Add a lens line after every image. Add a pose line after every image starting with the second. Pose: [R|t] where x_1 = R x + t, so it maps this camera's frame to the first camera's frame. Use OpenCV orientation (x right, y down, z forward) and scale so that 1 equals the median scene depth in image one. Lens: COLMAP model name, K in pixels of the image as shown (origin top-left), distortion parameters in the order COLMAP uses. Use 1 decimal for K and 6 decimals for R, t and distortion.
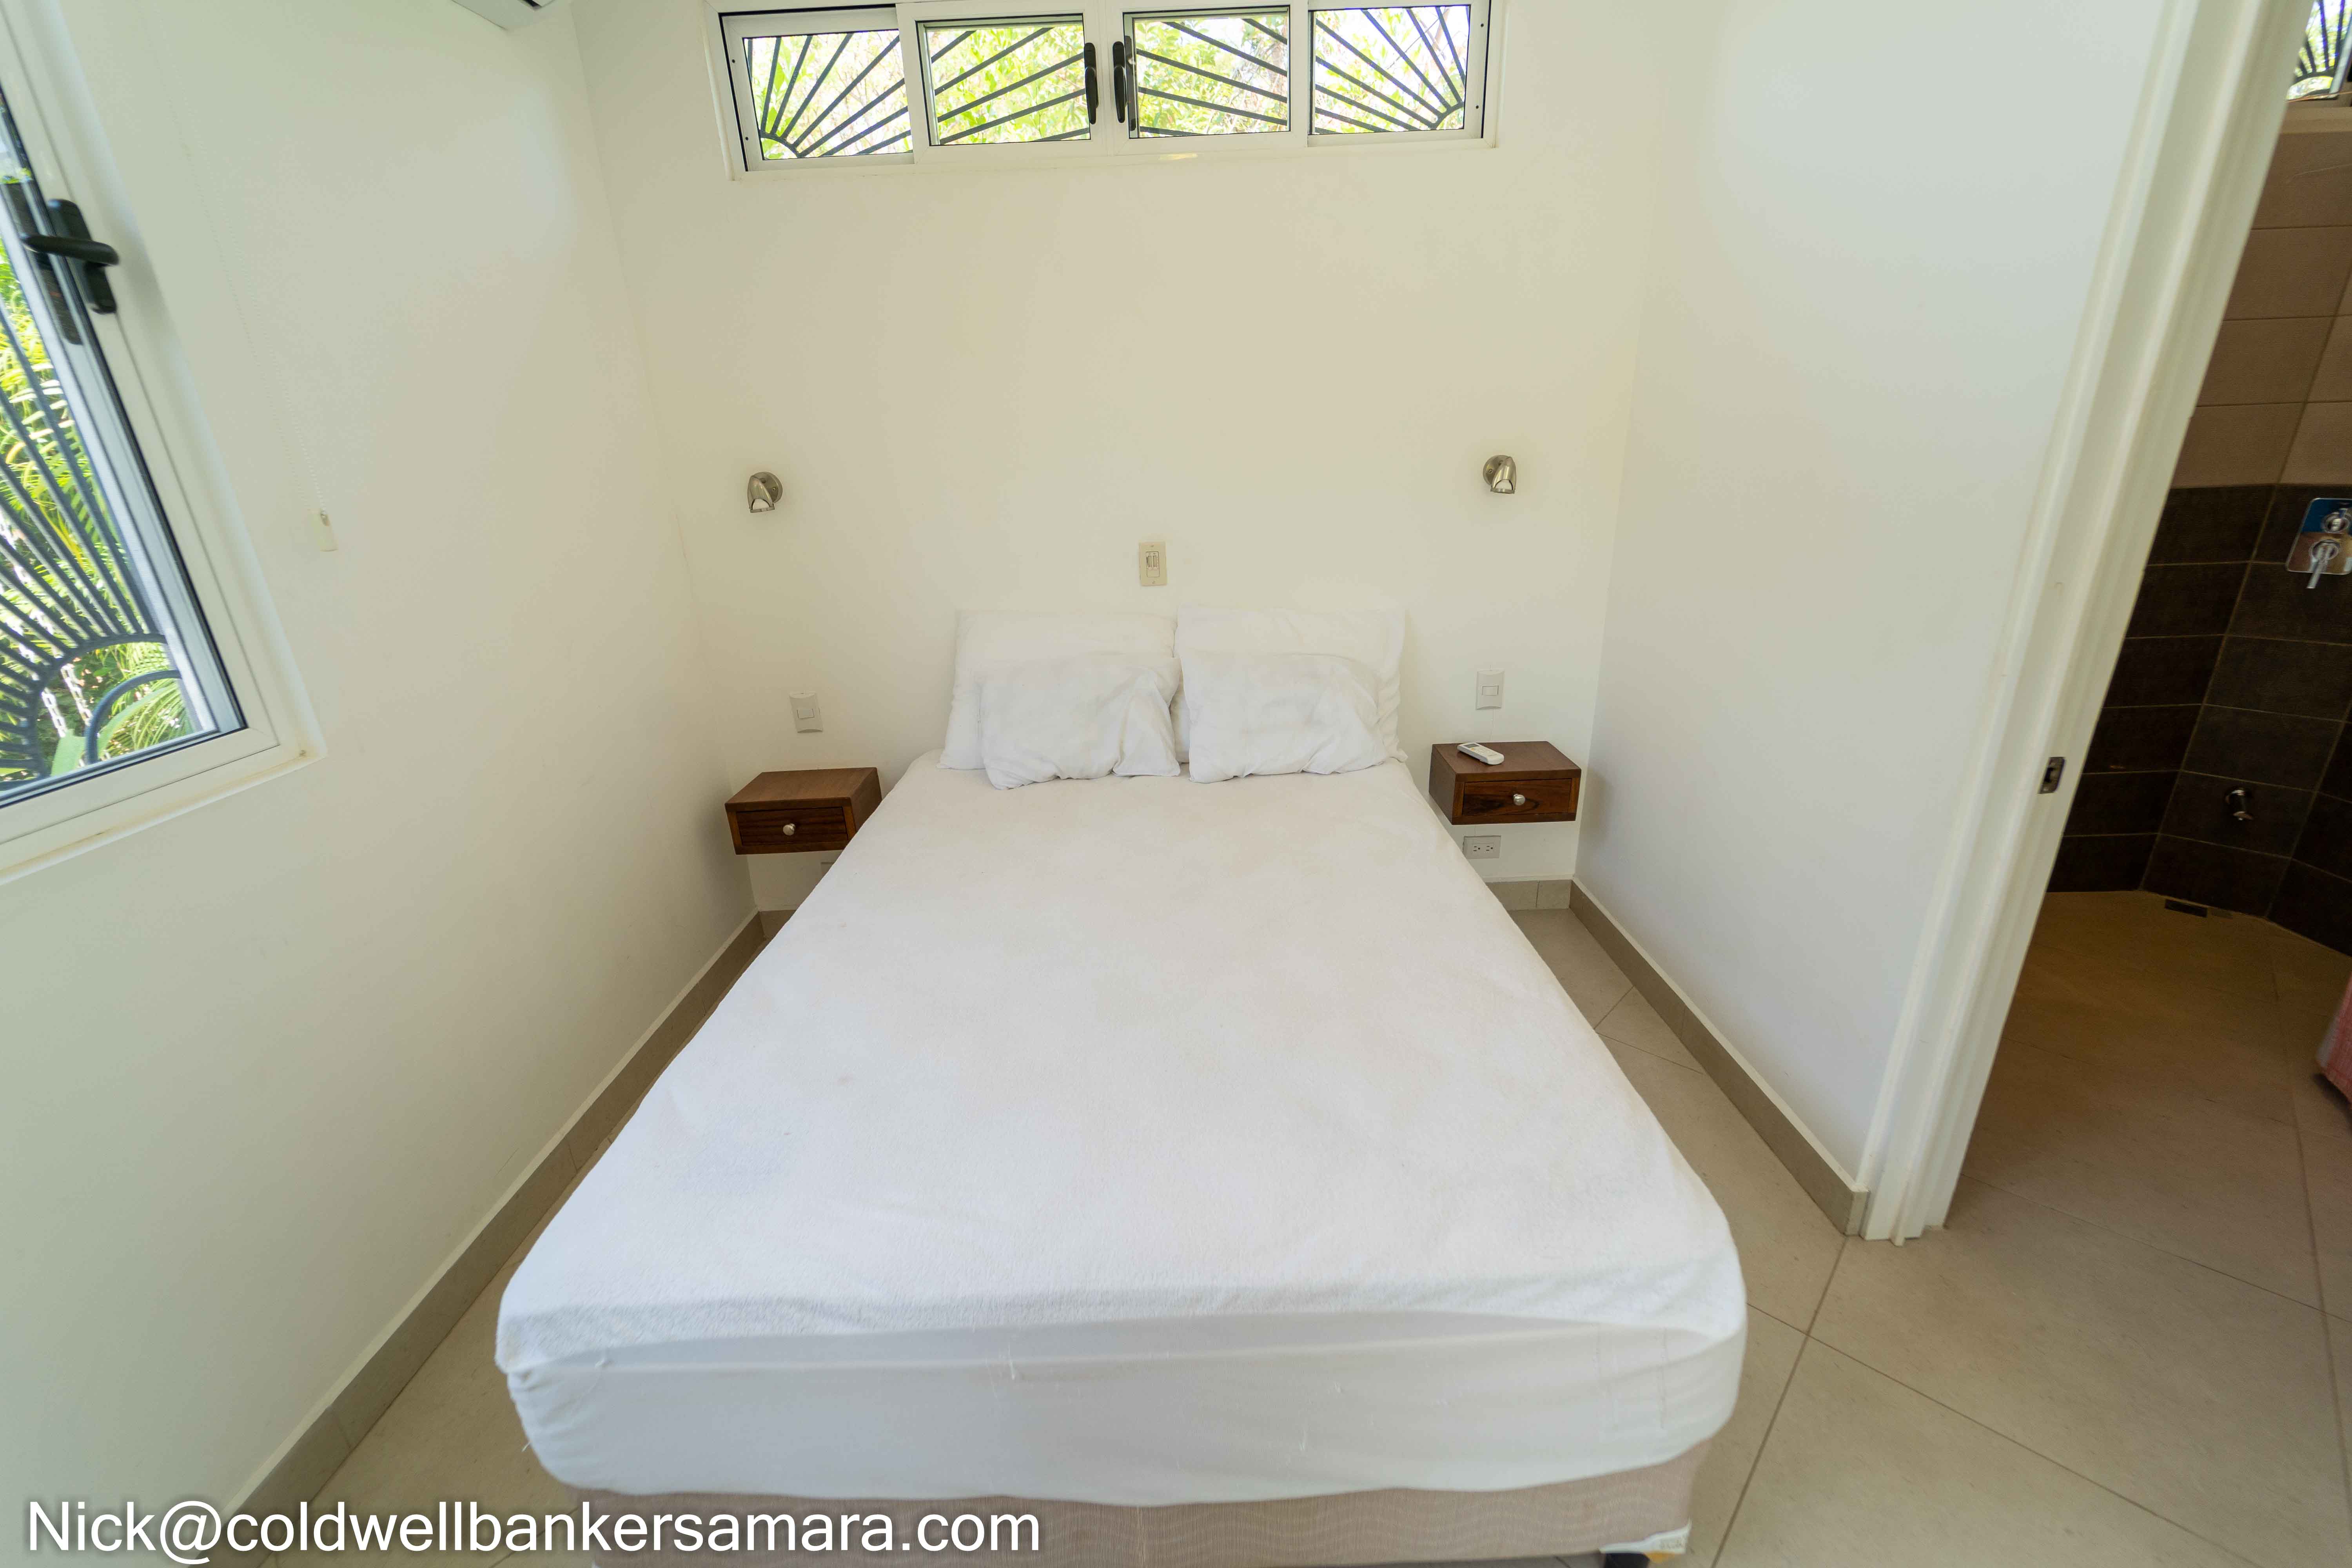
lens RADIAL K [[977.5, 0, 1178.4], [0, 977.5, 792.8], [0, 0, 1]] dist [-0.001471, -0.000024]
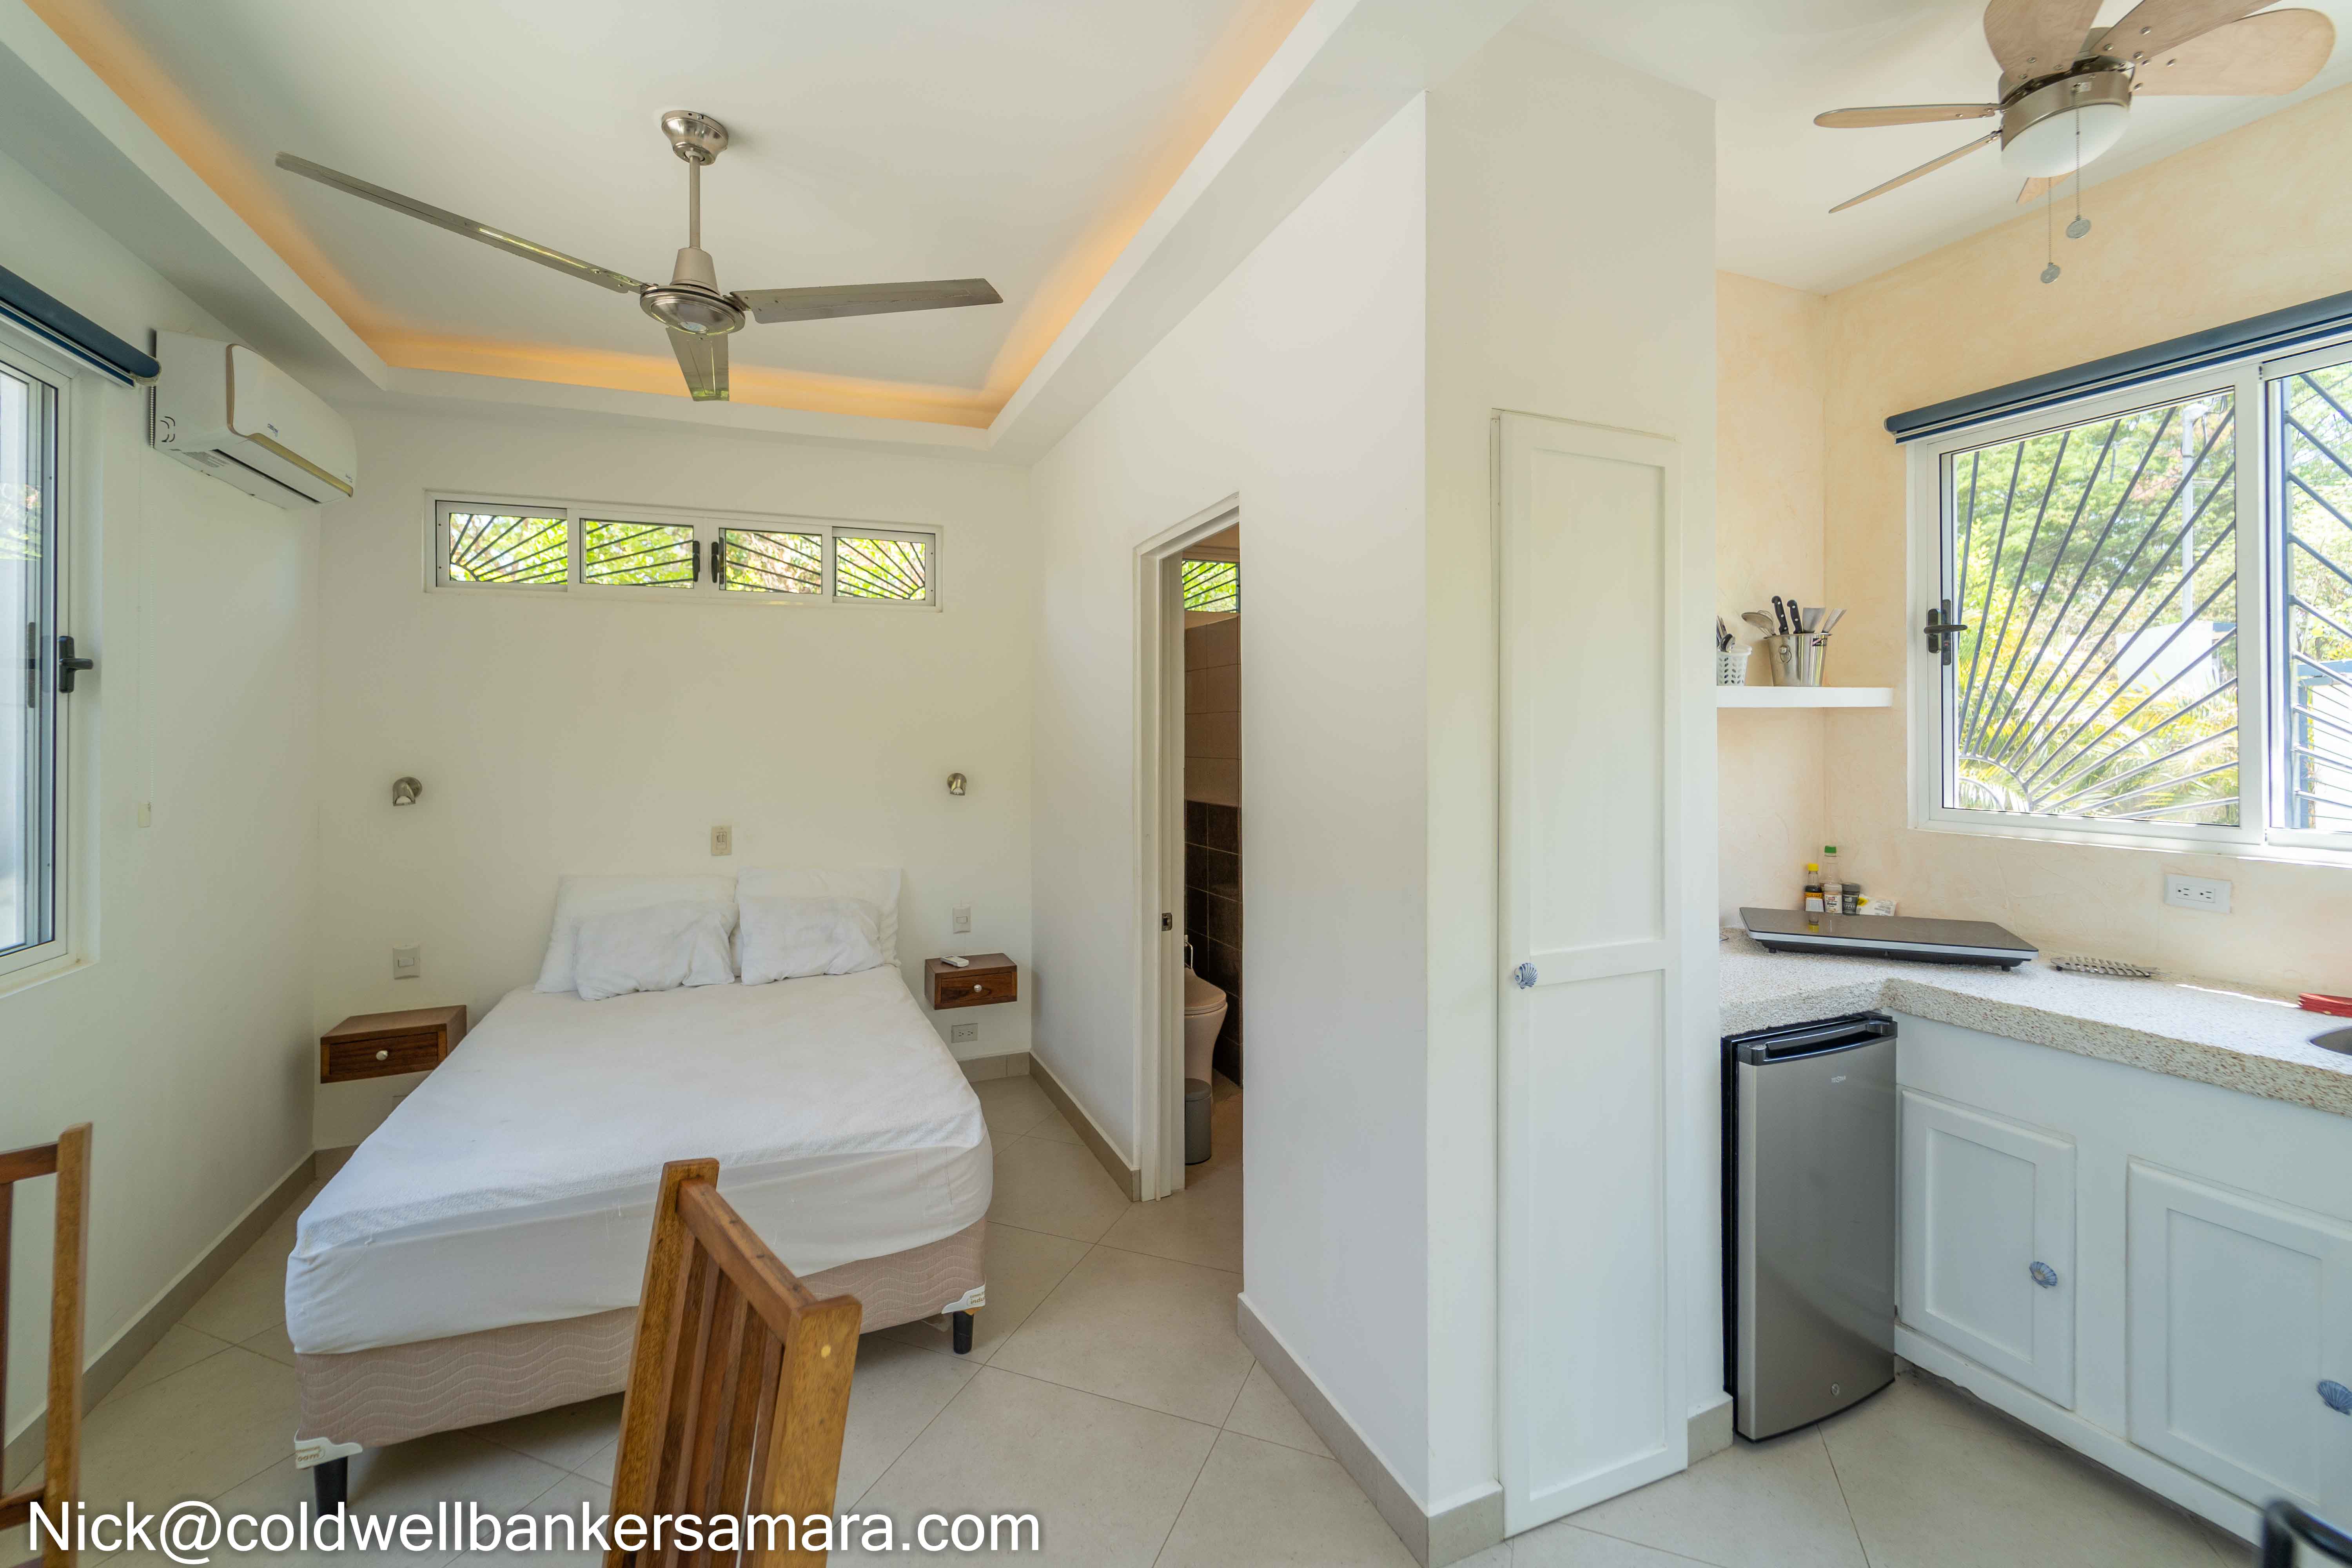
lens RADIAL K [[1009.8, 0, 1182.1], [0, 1009.8, 715.8], [0, 0, 1]] dist [0.009466, -0.000272]
pose [[0.923382, 0.036331, 0.382160, 0.027578], [0.105514, 0.933149, -0.343655, 0.203896], [-0.369098, 0.357648, 0.857820, -0.681589]]
